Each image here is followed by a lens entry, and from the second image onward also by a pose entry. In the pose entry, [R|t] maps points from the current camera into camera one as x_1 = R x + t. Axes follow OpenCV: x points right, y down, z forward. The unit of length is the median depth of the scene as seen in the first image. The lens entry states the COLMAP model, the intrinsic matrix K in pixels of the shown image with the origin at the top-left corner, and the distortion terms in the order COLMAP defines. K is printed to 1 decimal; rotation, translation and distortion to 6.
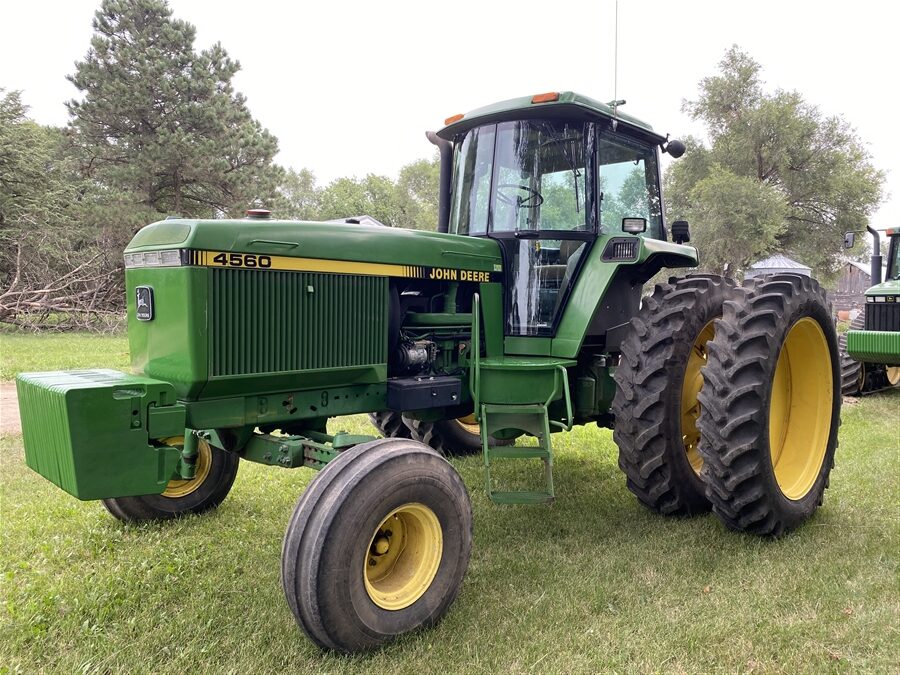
lens RADIAL K [[686.0, 0, 446.8], [0, 686.0, 337.8], [0, 0, 1]] dist [0.002988, -0.005824]
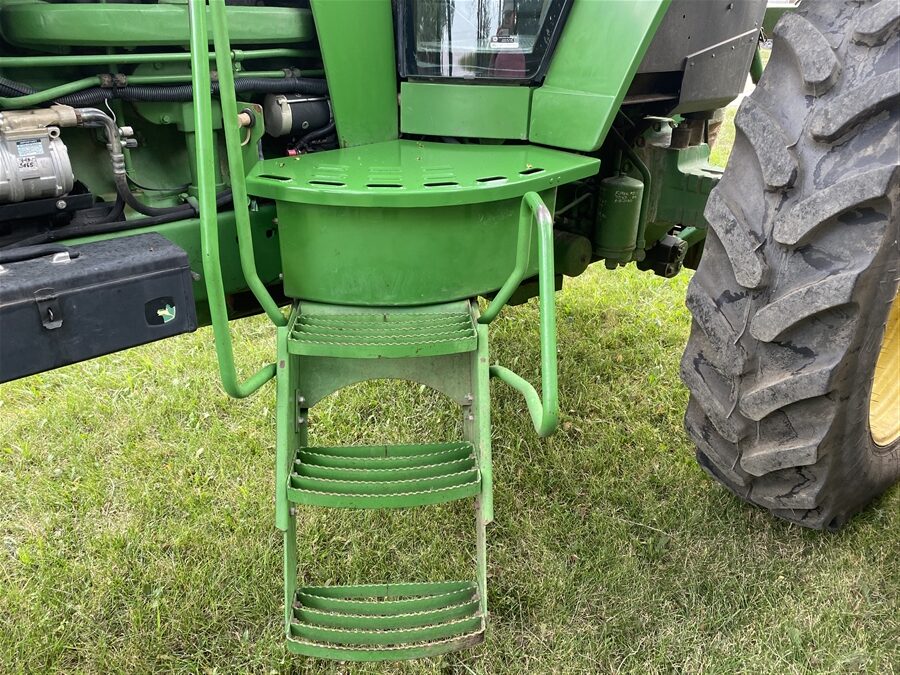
lens RADIAL K [[649.2, 0, 451.8], [0, 649.2, 333.7], [0, 0, 1]] dist [0.008625, -0.004979]
pose [[0.998837, 0.011562, -0.046811, 0.133328], [0.007356, 0.922927, 0.384904, -0.011416], [0.047653, -0.384801, 0.921769, 0.671855]]
